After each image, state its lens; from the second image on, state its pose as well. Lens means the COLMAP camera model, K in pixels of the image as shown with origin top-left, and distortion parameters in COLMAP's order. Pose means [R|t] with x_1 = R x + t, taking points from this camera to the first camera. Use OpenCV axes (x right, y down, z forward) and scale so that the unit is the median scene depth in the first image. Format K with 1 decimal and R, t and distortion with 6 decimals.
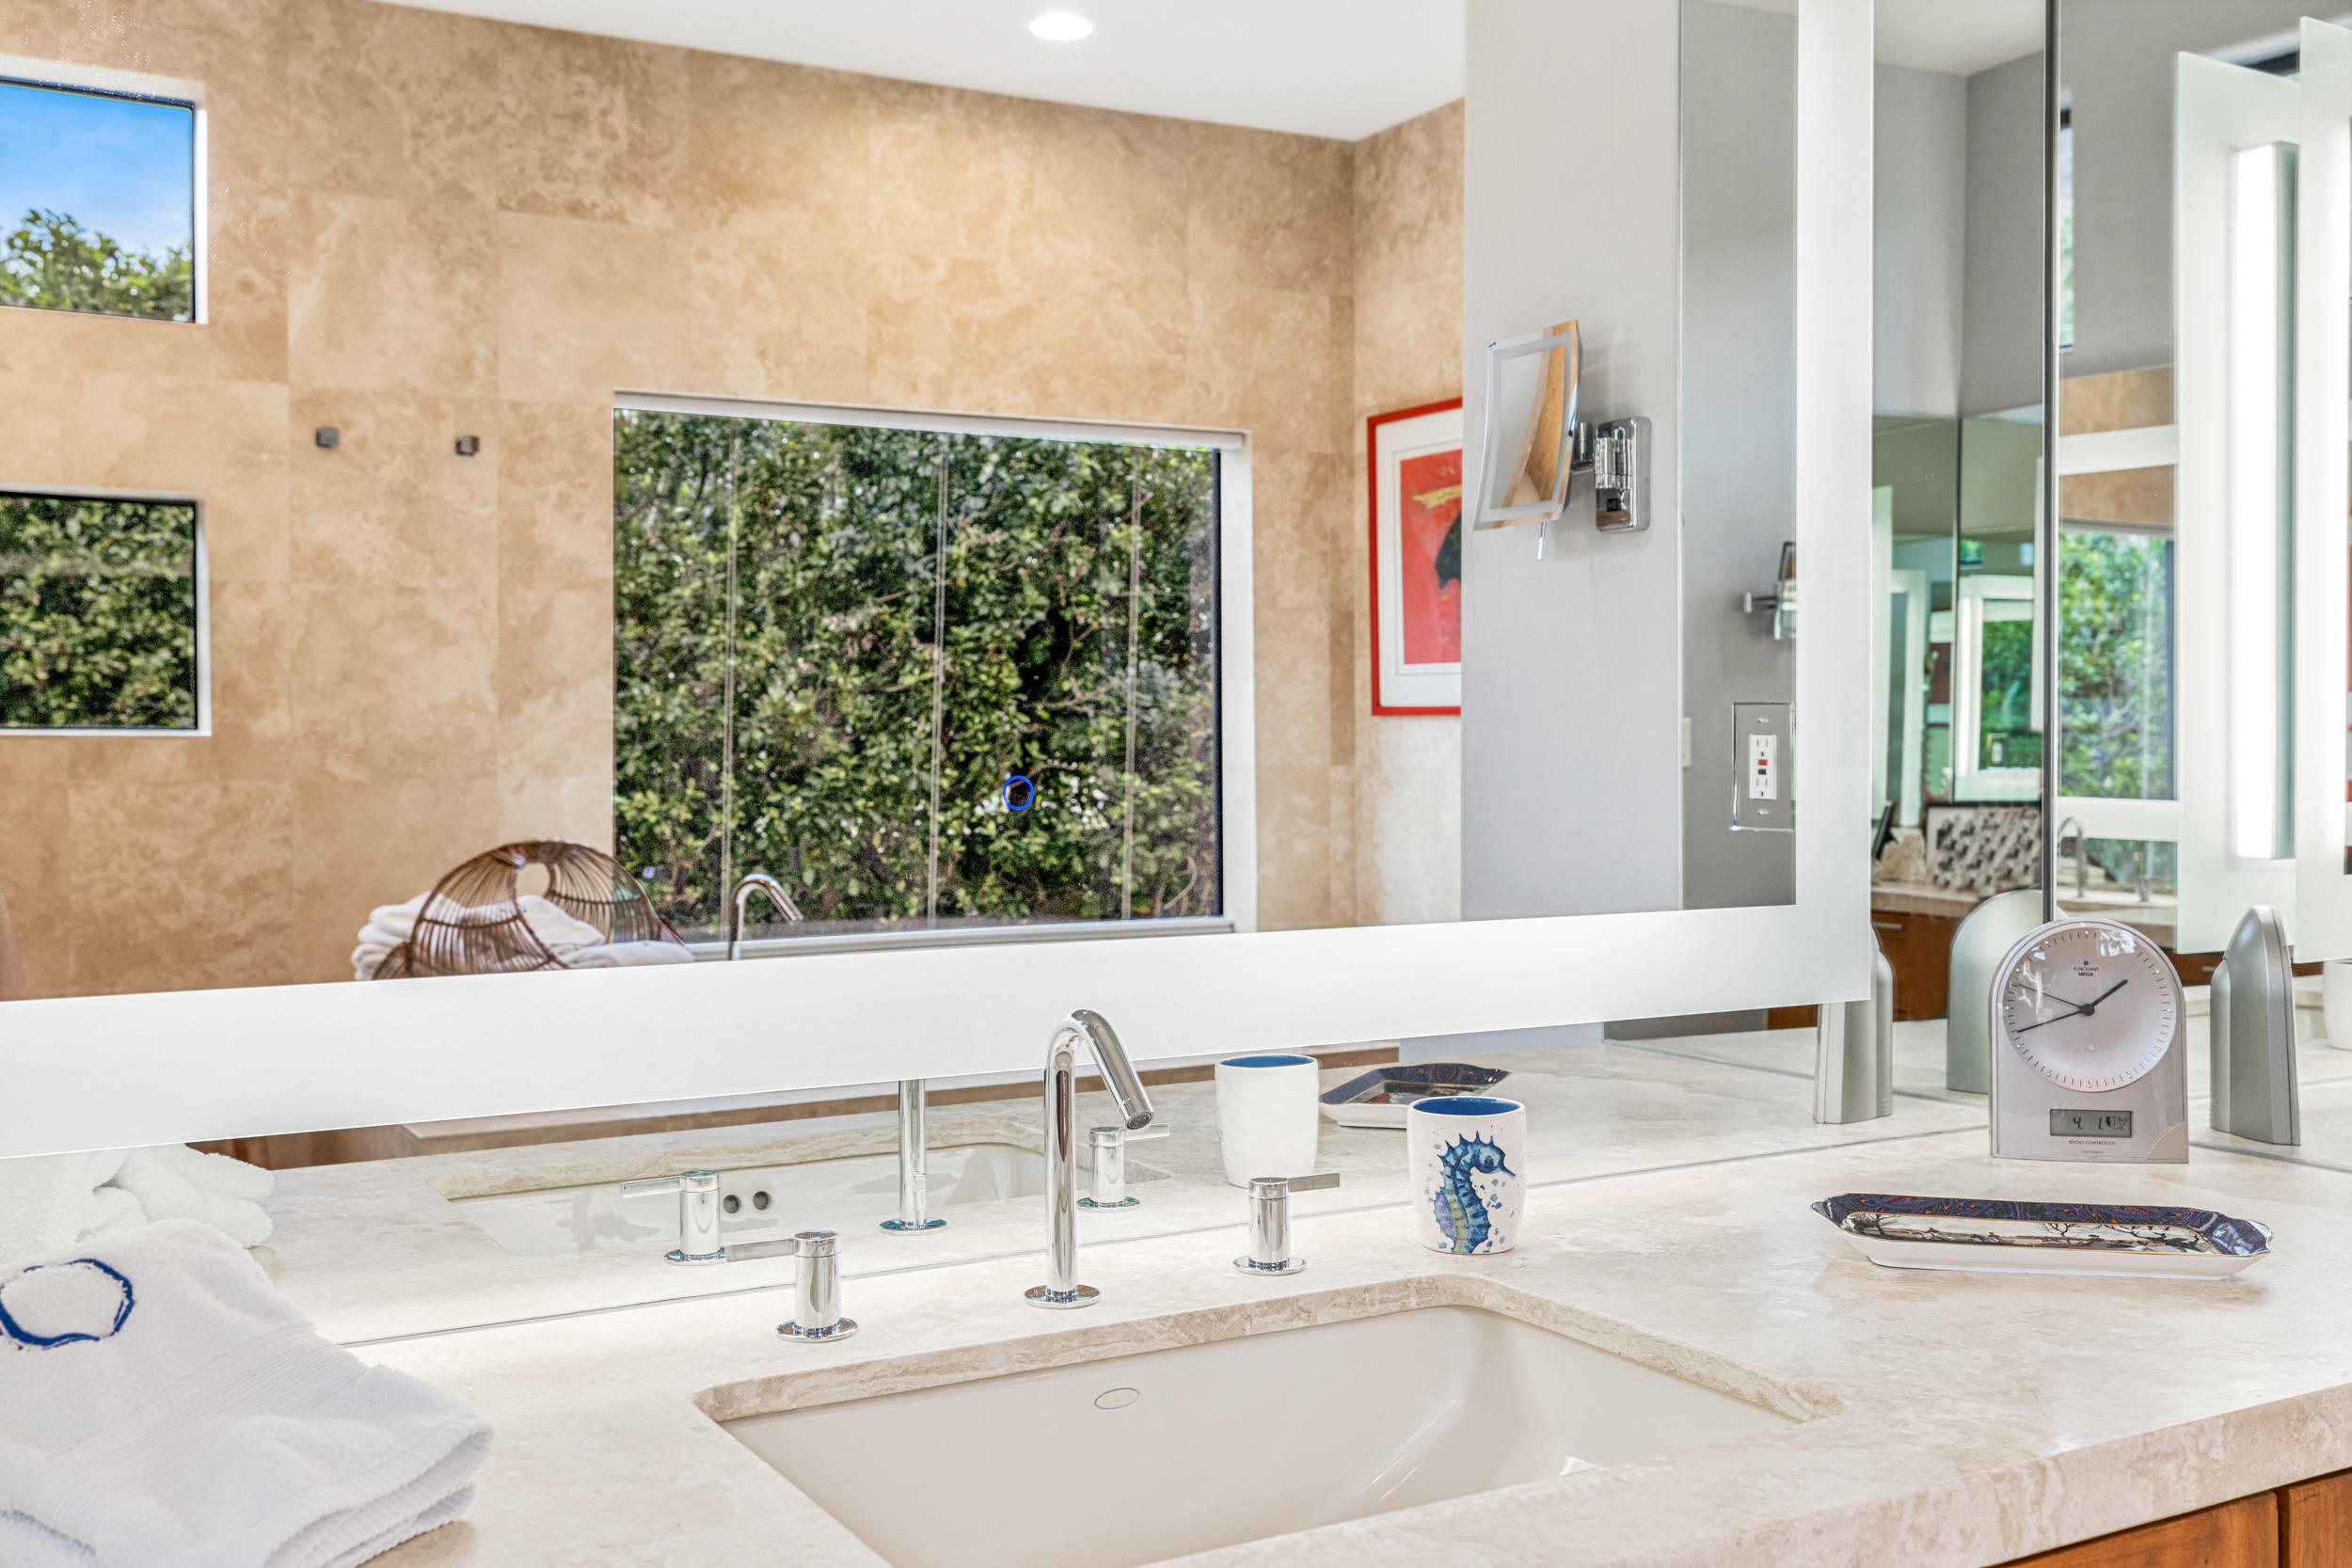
lens RADIAL K [[2159.8, 0, 1177.9], [0, 2159.8, 776.2], [0, 0, 1]] dist [0.017006, 0.000000]
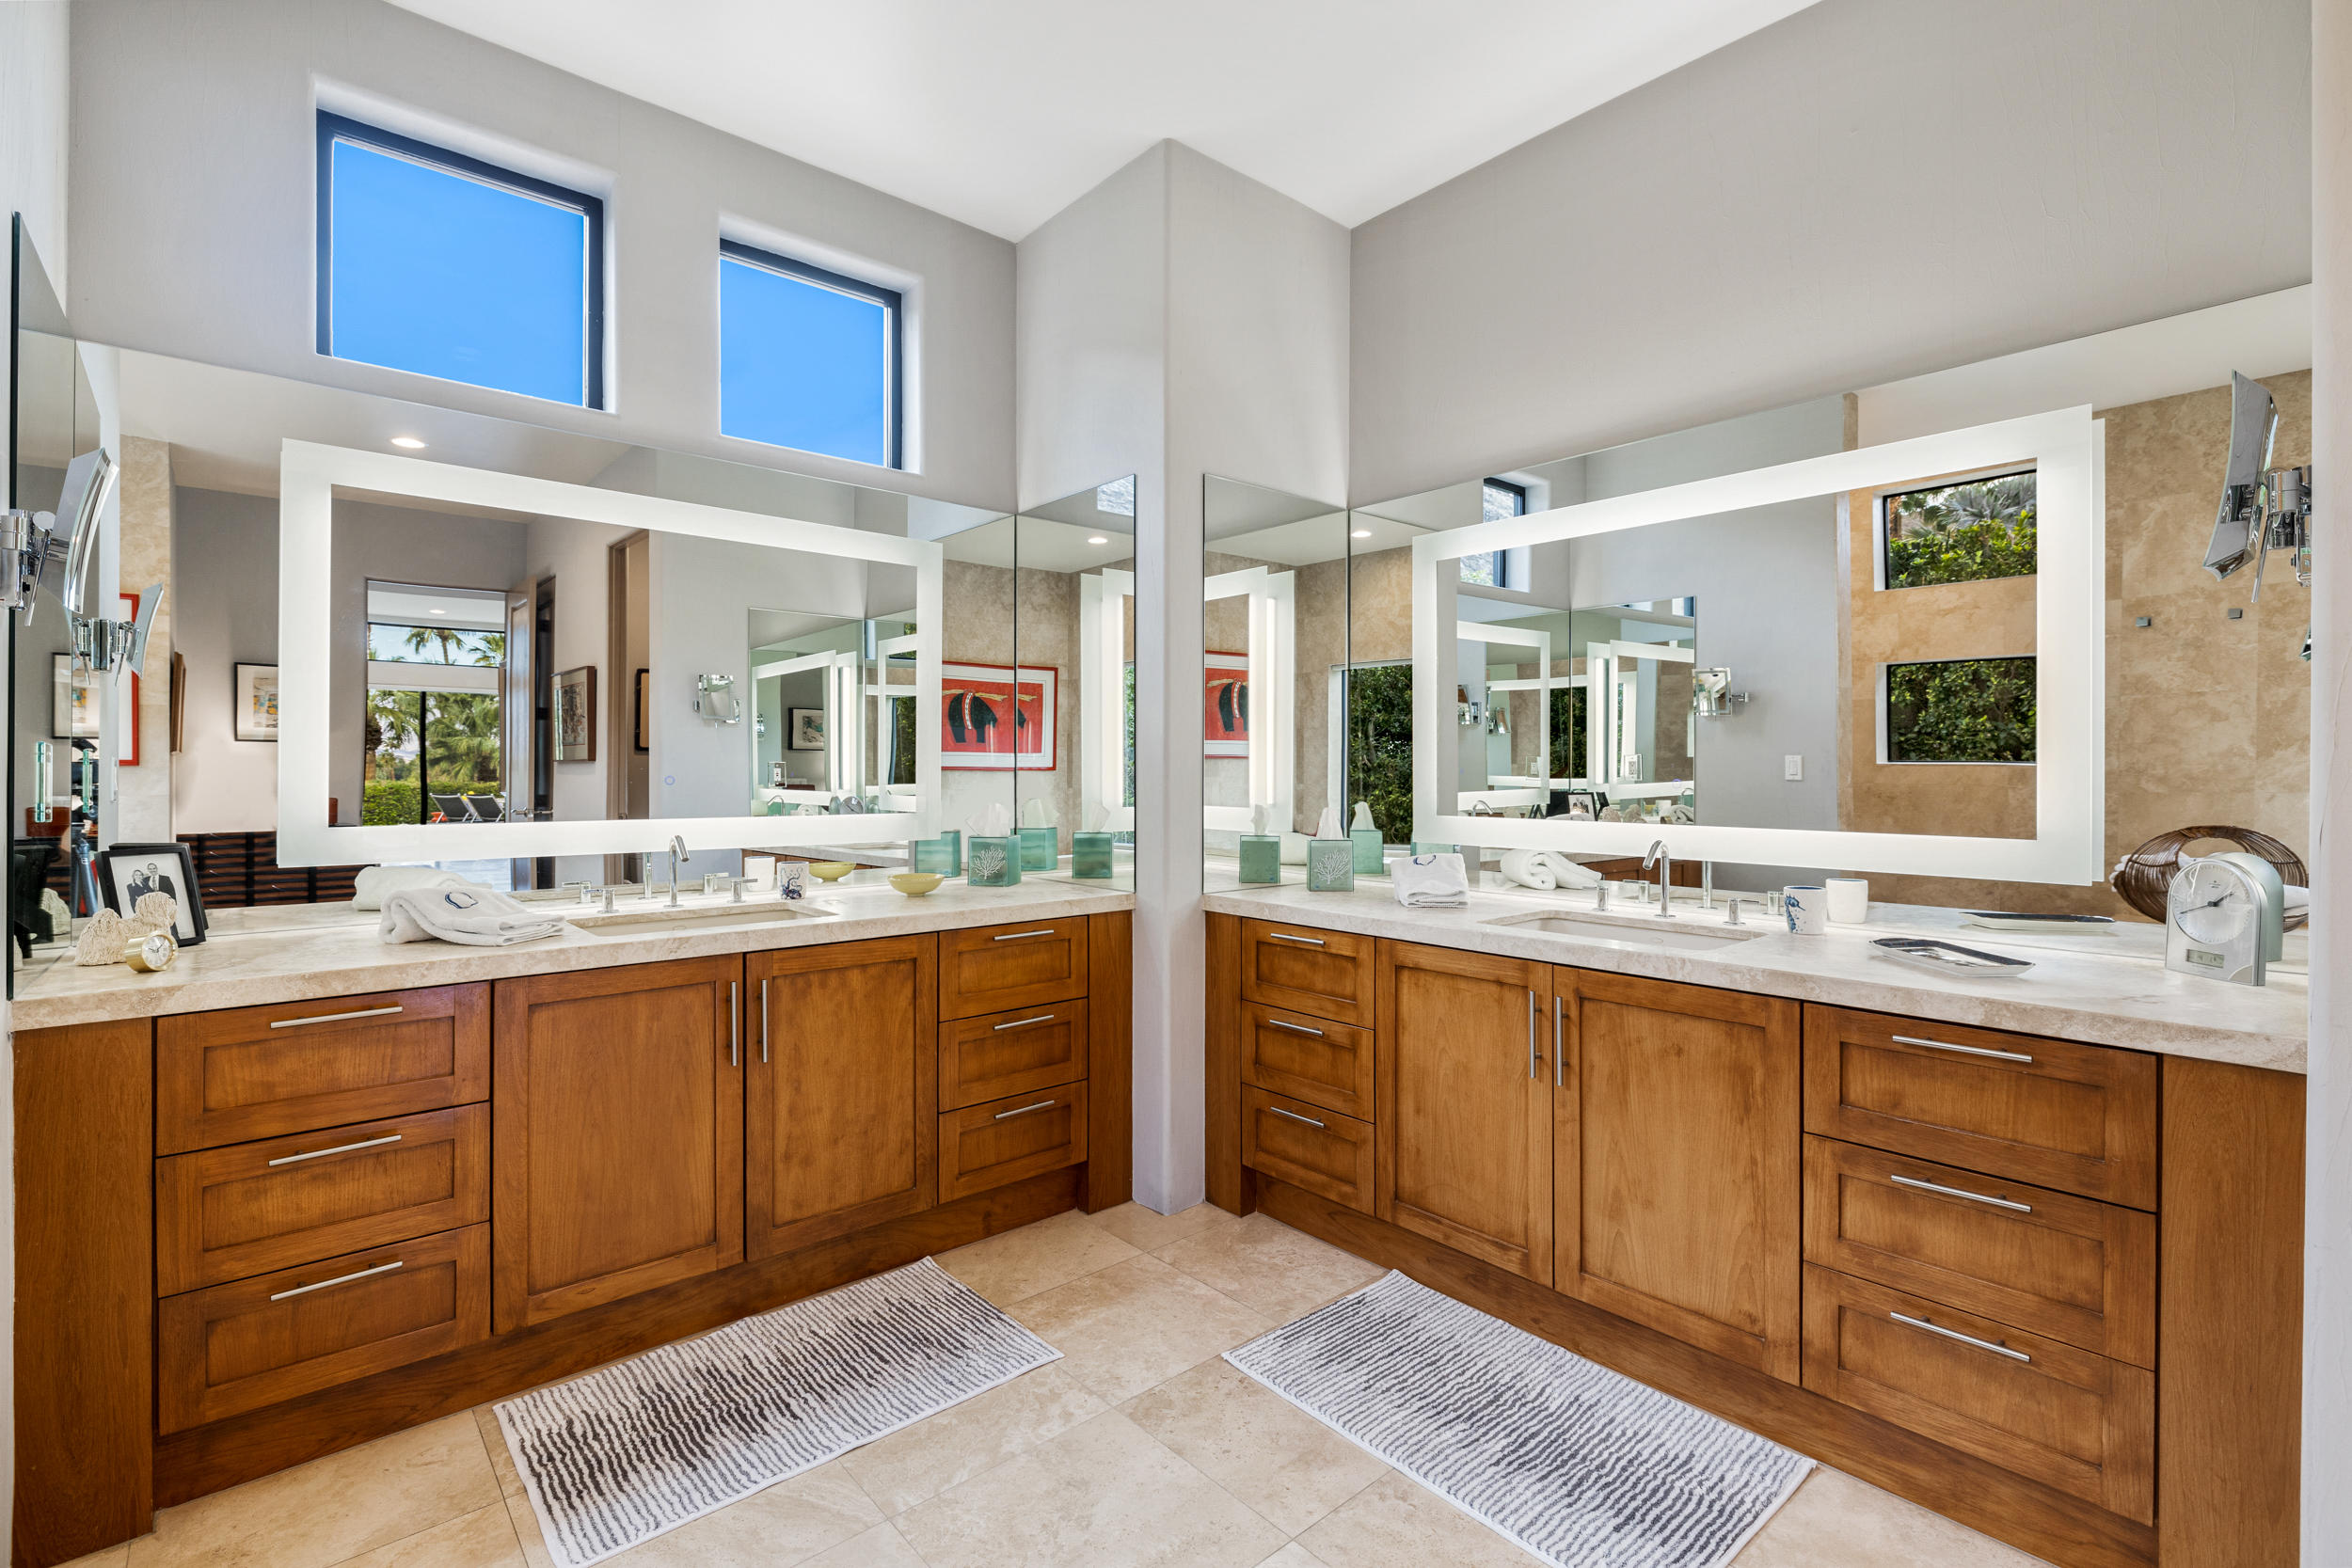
lens RADIAL K [[1060.9, 0, 1182.8], [0, 1060.9, 777.8], [0, 0, 1]] dist [-0.005061, 0.000873]
pose [[0.161925, 0.003741, -0.986796, 0.425012], [-0.015893, 0.999873, 0.001183, 0.001825], [0.986675, 0.015492, 0.161964, -0.036850]]
